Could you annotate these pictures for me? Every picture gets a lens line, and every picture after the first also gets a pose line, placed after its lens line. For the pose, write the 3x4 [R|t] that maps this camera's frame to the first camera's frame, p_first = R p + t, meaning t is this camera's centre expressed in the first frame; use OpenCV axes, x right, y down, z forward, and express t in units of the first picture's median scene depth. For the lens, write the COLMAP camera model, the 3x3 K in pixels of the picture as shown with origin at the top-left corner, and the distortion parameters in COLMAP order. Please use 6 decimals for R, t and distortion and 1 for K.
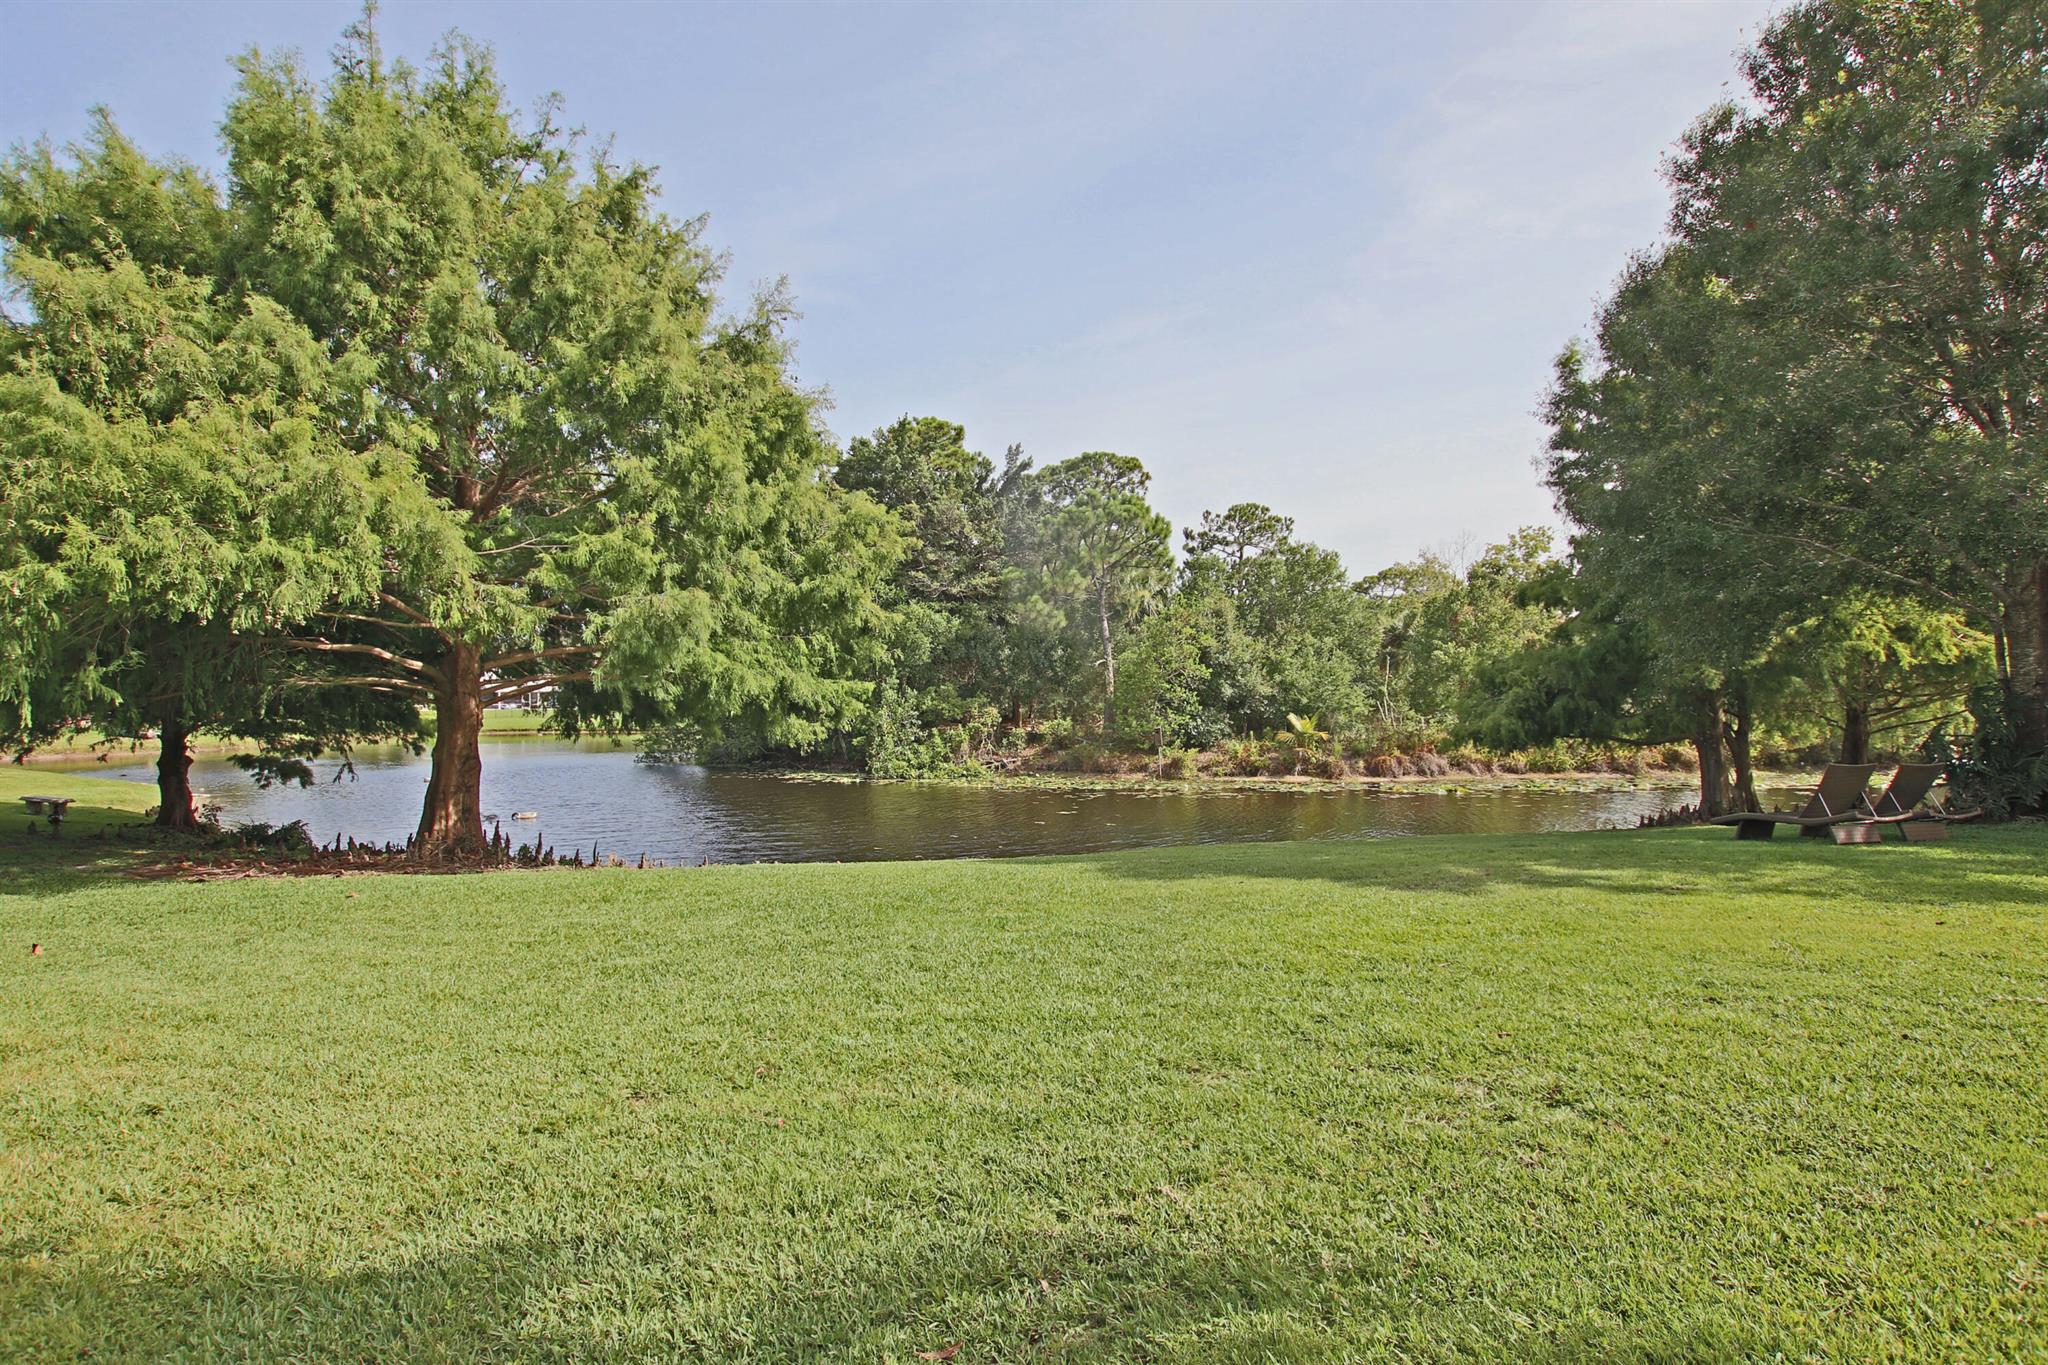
lens RADIAL K [[1077.9, 0, 1026.9], [0, 1077.9, 697.9], [0, 0, 1]] dist [-0.023177, 0.001896]
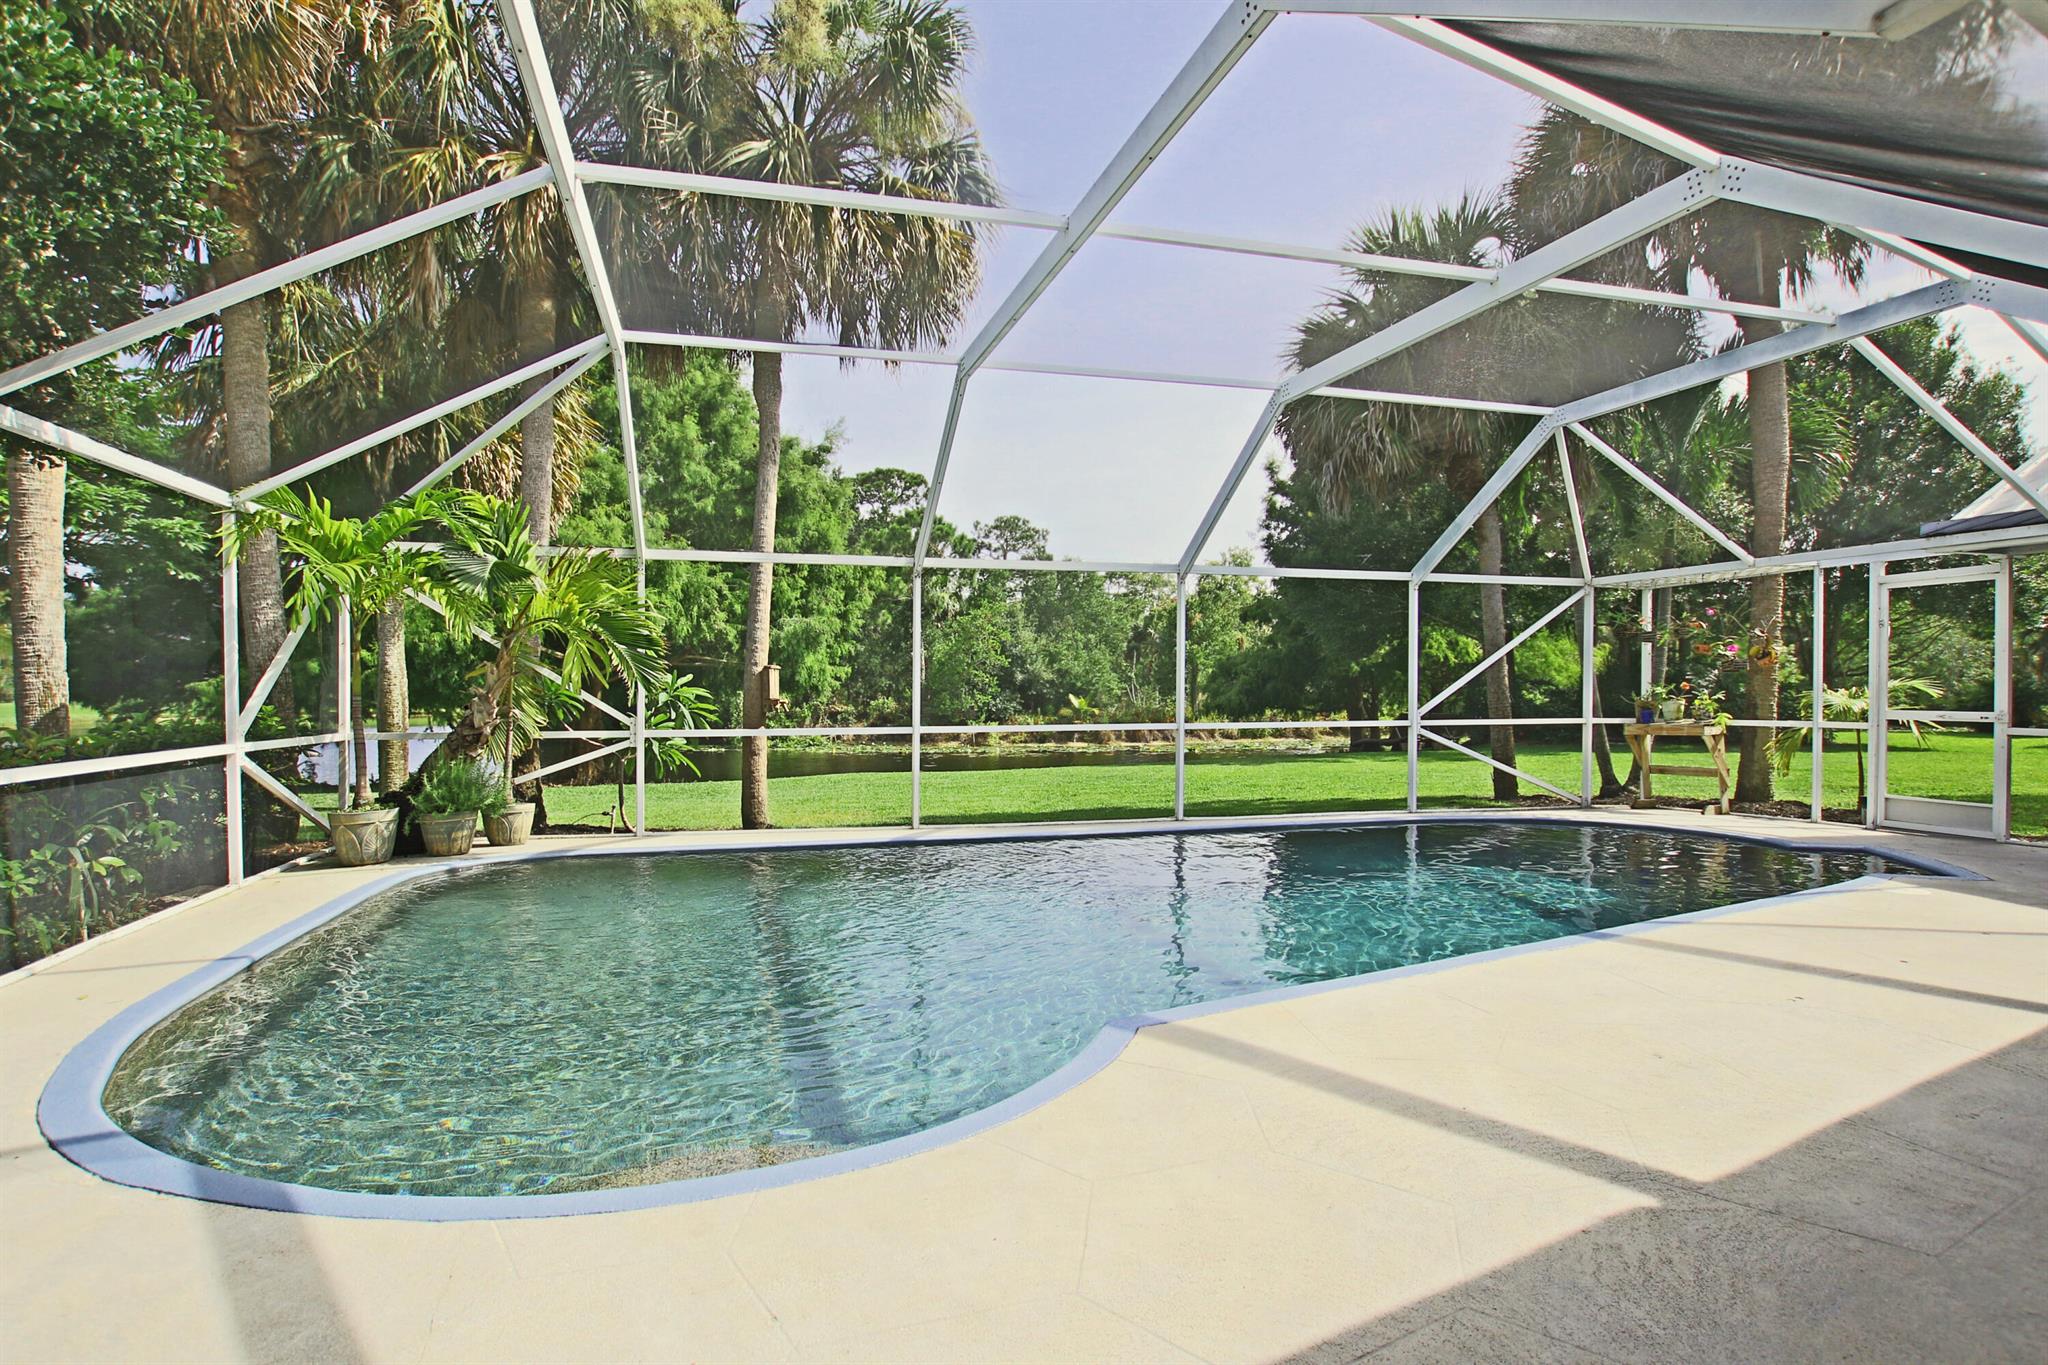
lens RADIAL K [[1077.9, 0, 1026.9], [0, 1077.9, 697.9], [0, 0, 1]] dist [-0.023177, 0.001896]
pose [[0.966465, 0.000454, 0.256798, -0.135237], [-0.003969, 0.999905, 0.013172, 0.002015], [-0.256768, -0.013750, 0.966375, -0.233295]]
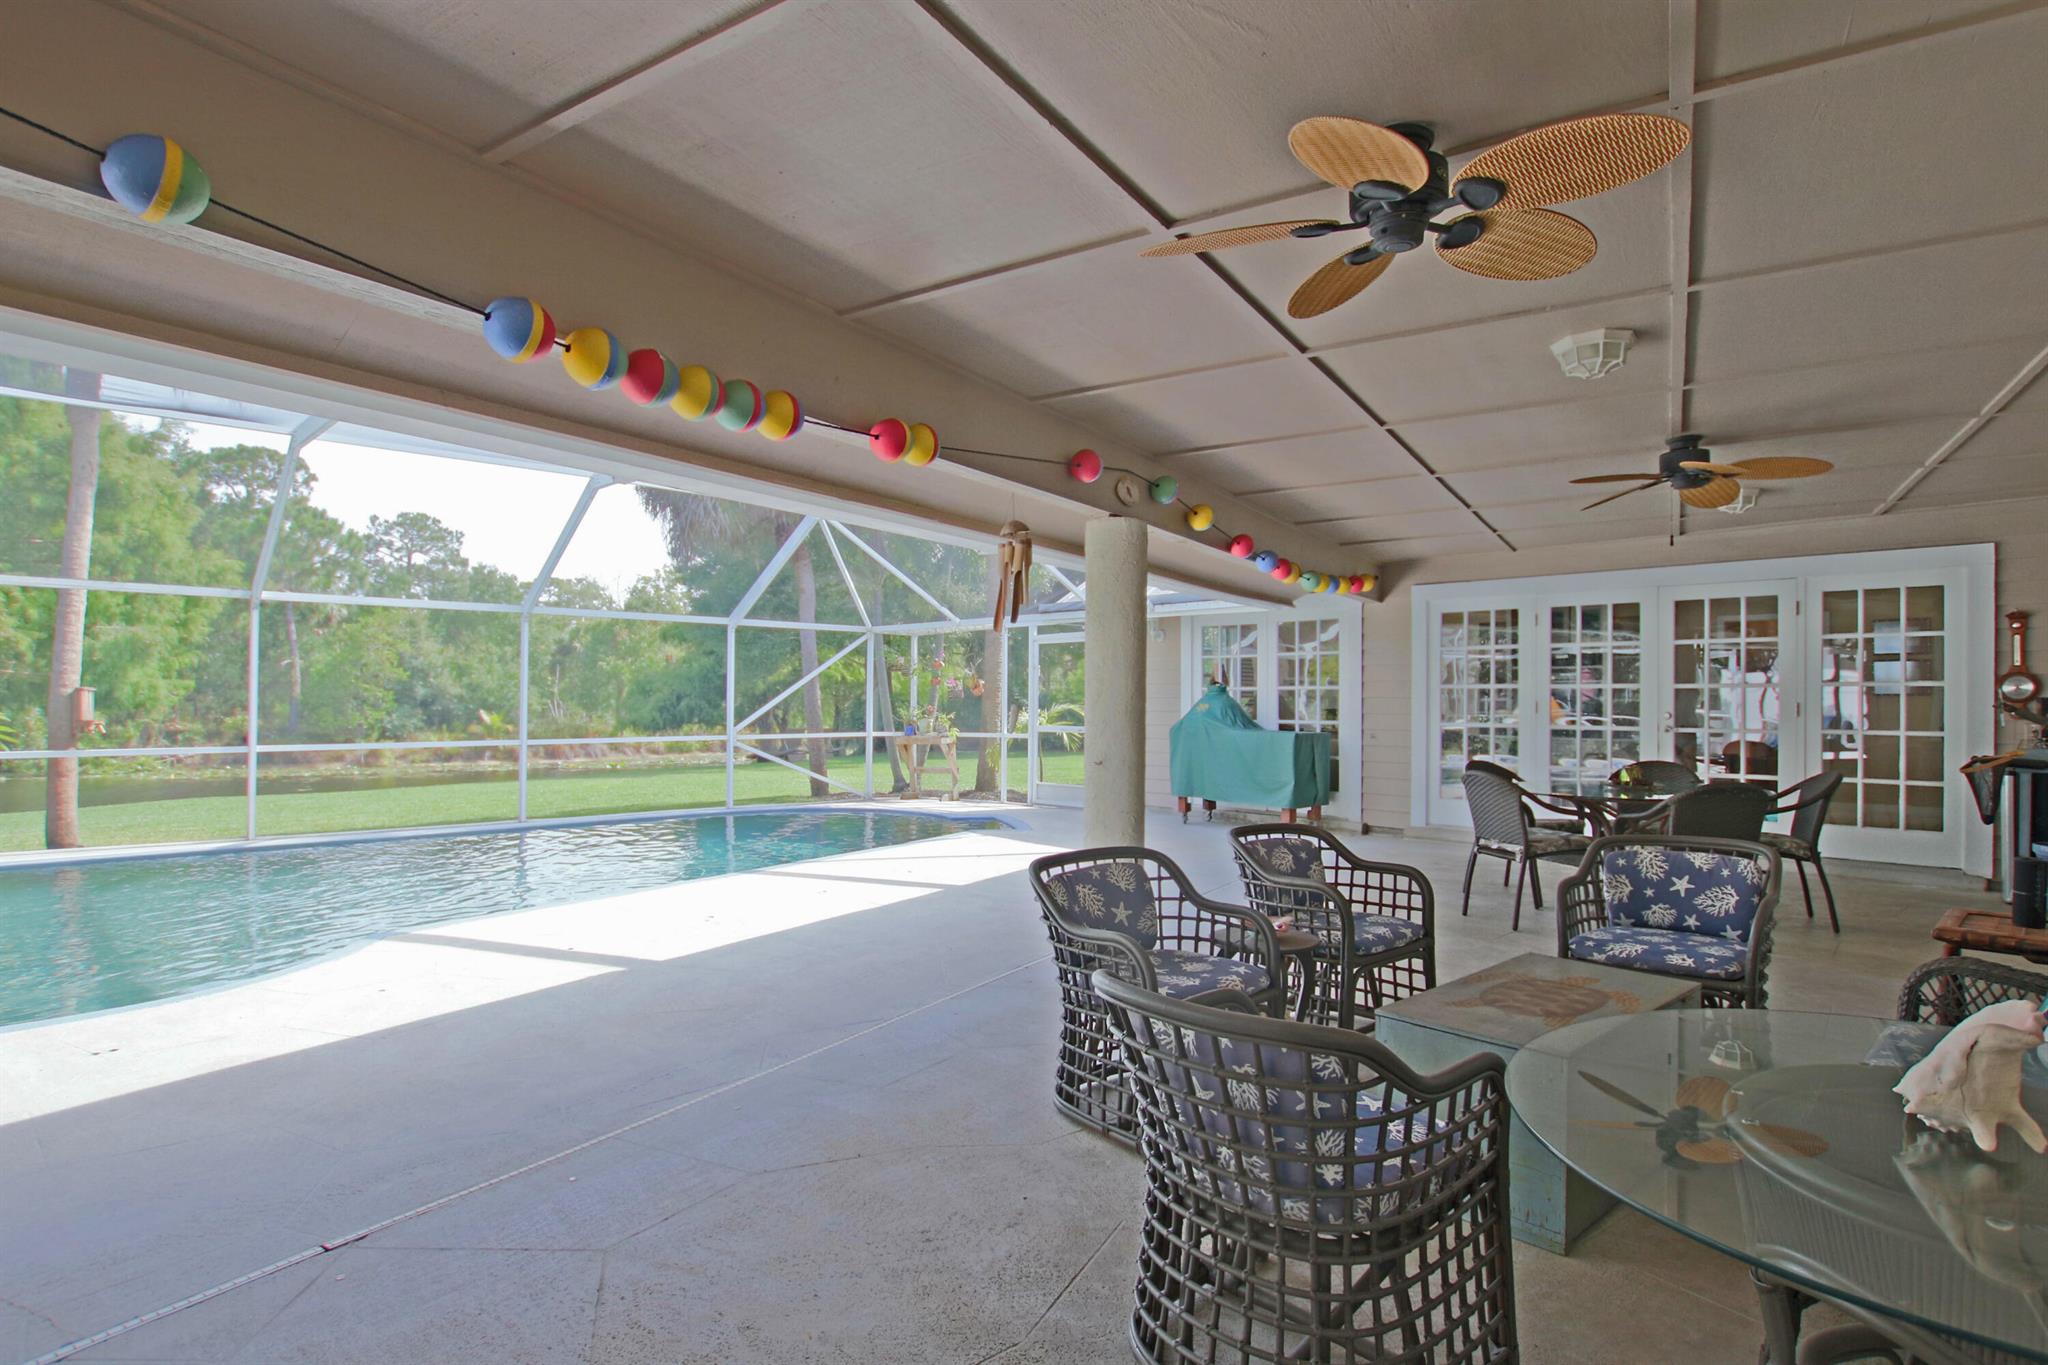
lens RADIAL K [[1077.9, 0, 1026.9], [0, 1077.9, 697.9], [0, 0, 1]] dist [-0.023177, 0.001896]
pose [[0.726837, 0.009200, 0.686748, -0.138145], [-0.009238, 0.999951, -0.003619, -0.000518], [-0.686748, -0.003714, 0.726886, -0.305844]]
